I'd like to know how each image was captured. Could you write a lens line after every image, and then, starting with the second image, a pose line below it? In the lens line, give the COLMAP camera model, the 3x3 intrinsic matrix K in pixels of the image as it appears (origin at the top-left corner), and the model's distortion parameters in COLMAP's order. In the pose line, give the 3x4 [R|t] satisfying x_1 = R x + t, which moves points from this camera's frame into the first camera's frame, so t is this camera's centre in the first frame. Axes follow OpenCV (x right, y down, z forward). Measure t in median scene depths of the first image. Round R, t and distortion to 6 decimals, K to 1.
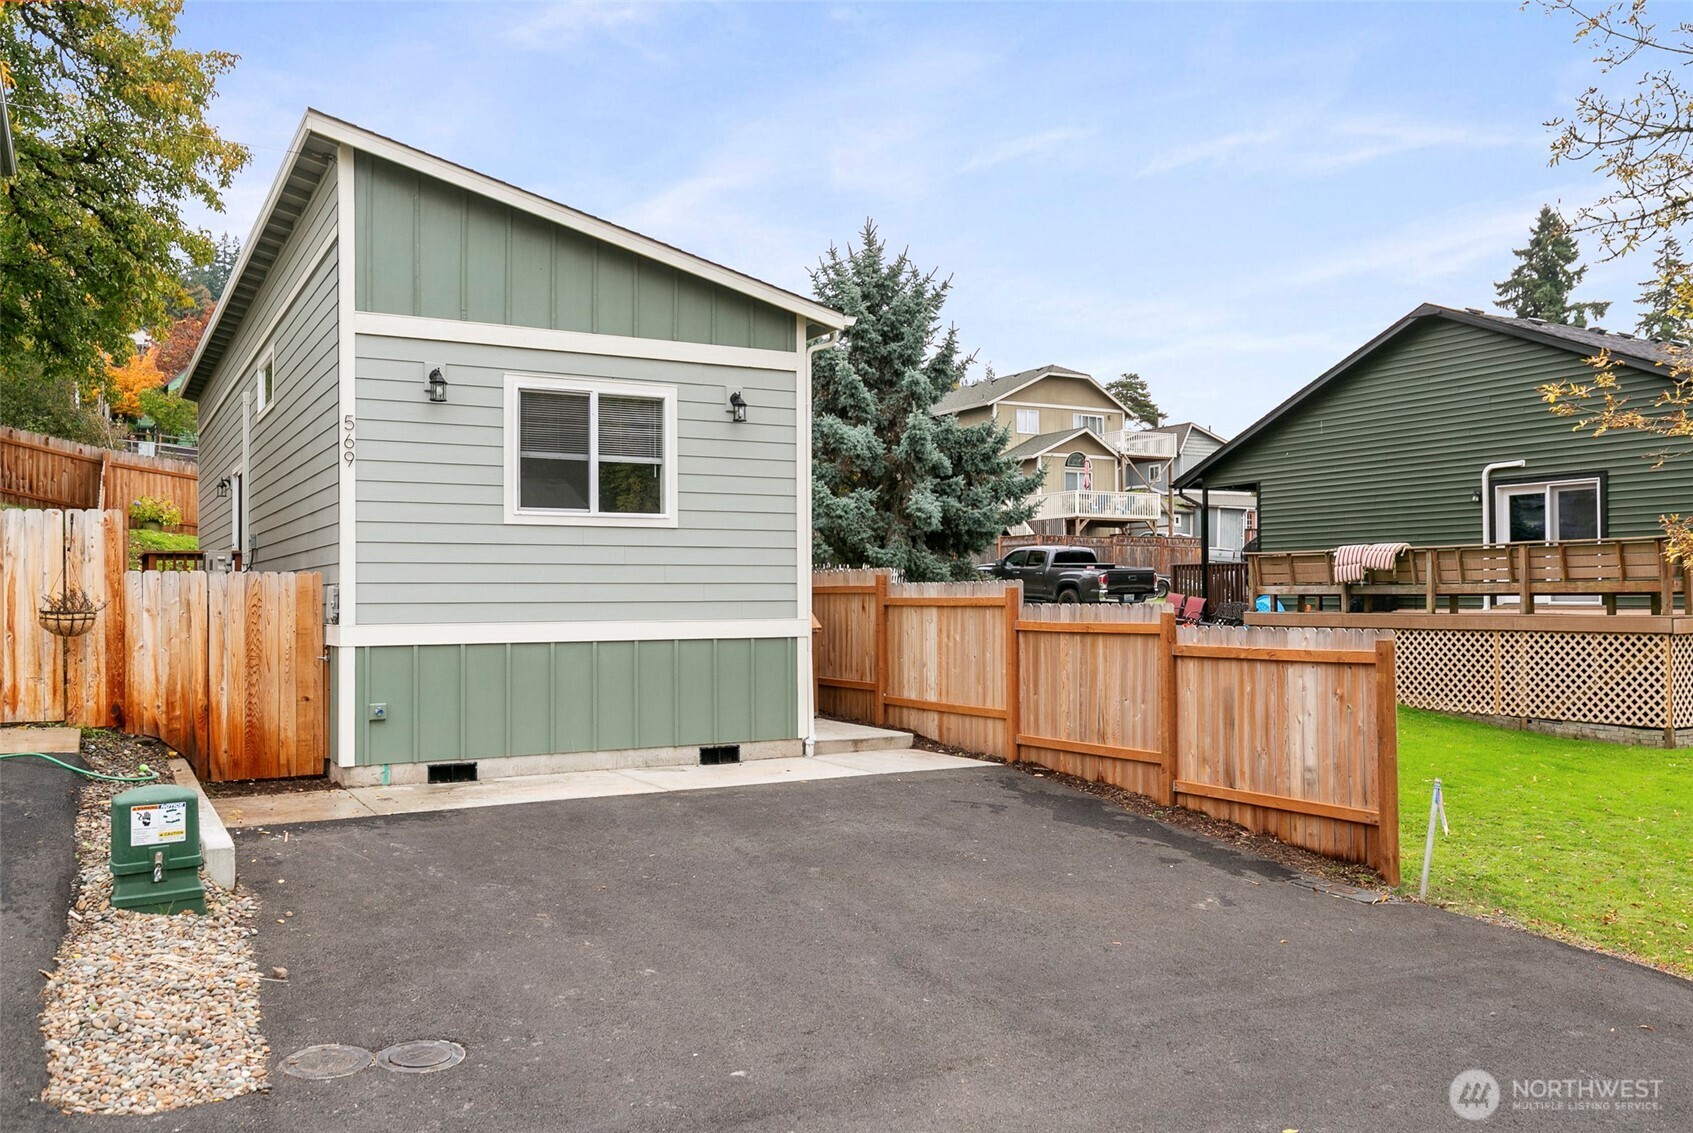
lens RADIAL K [[1326.1, 0, 852.1], [0, 1326.1, 546.3], [0, 0, 1]] dist [0.005280, 0.004964]
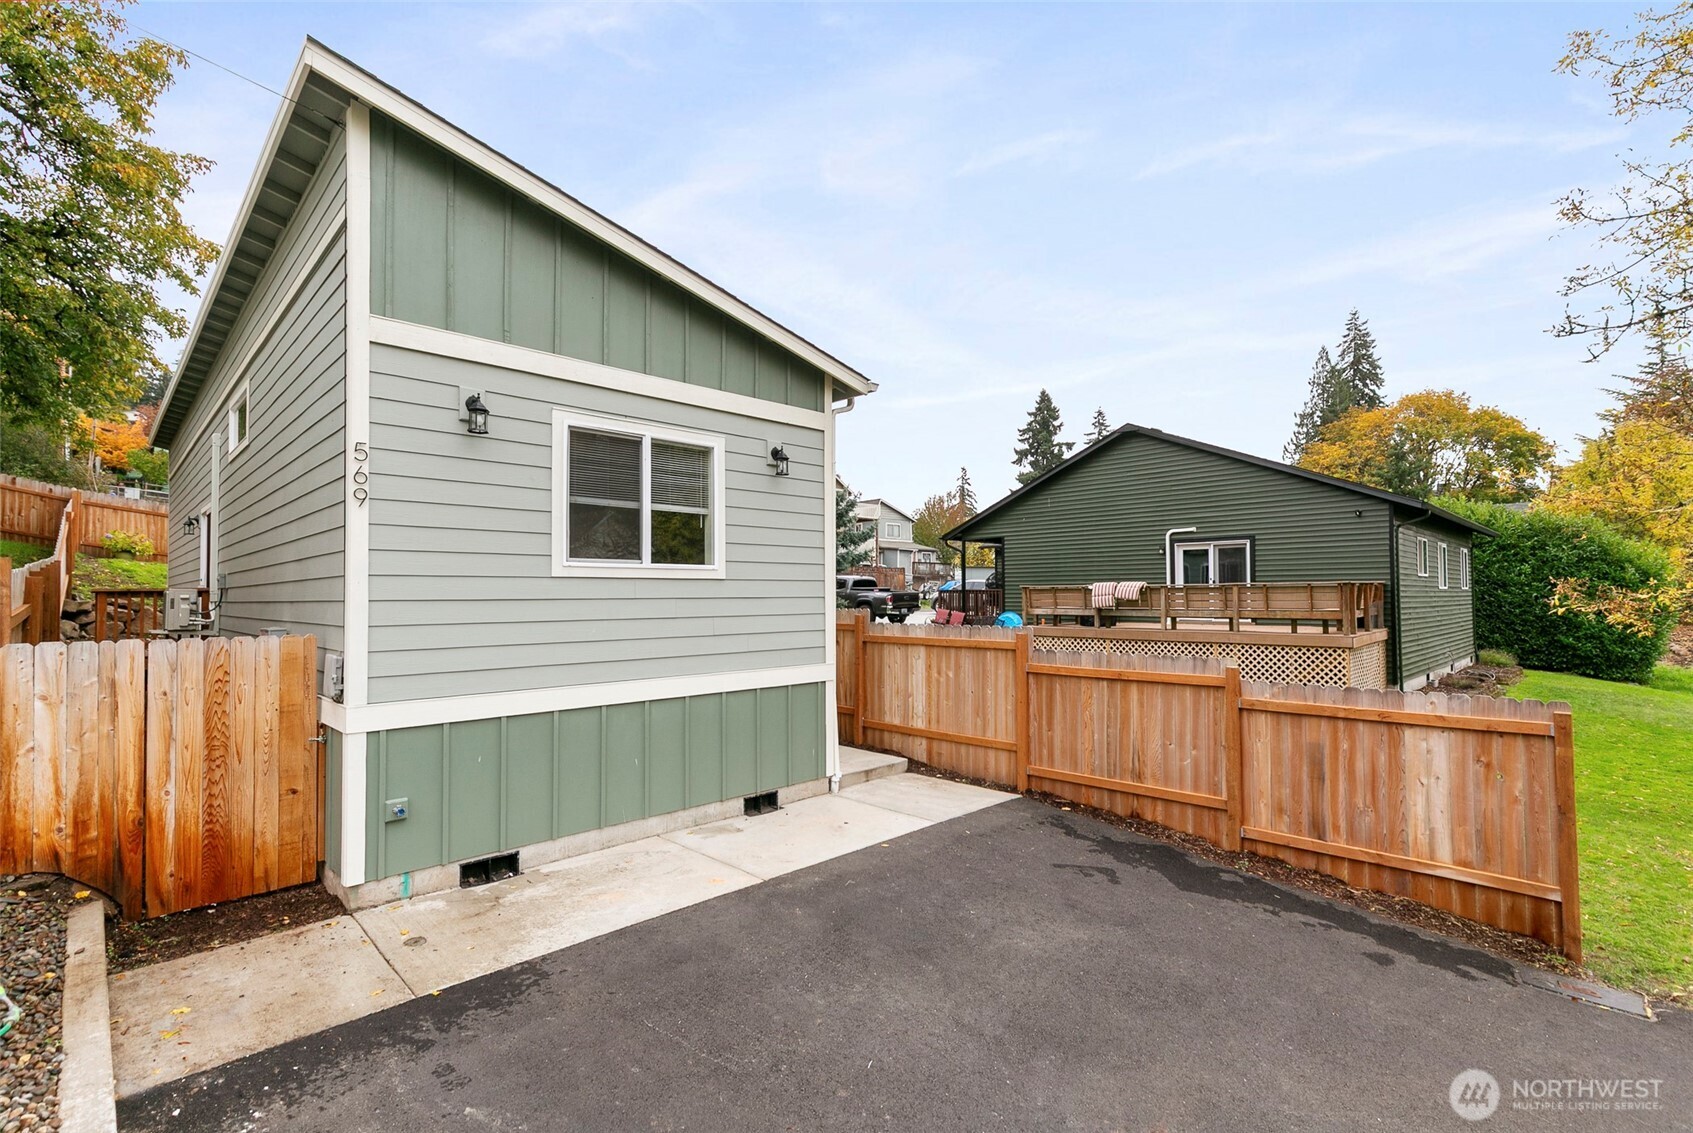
lens RADIAL K [[771.6, 0, 854.8], [0, 771.6, 567.3], [0, 0, 1]] dist [0.012055, -0.002293]
pose [[0.967378, 0.009429, 0.253163, -0.189228], [-0.009031, 0.999955, -0.002734, -0.022657], [-0.253177, 0.000358, 0.967420, 0.427970]]
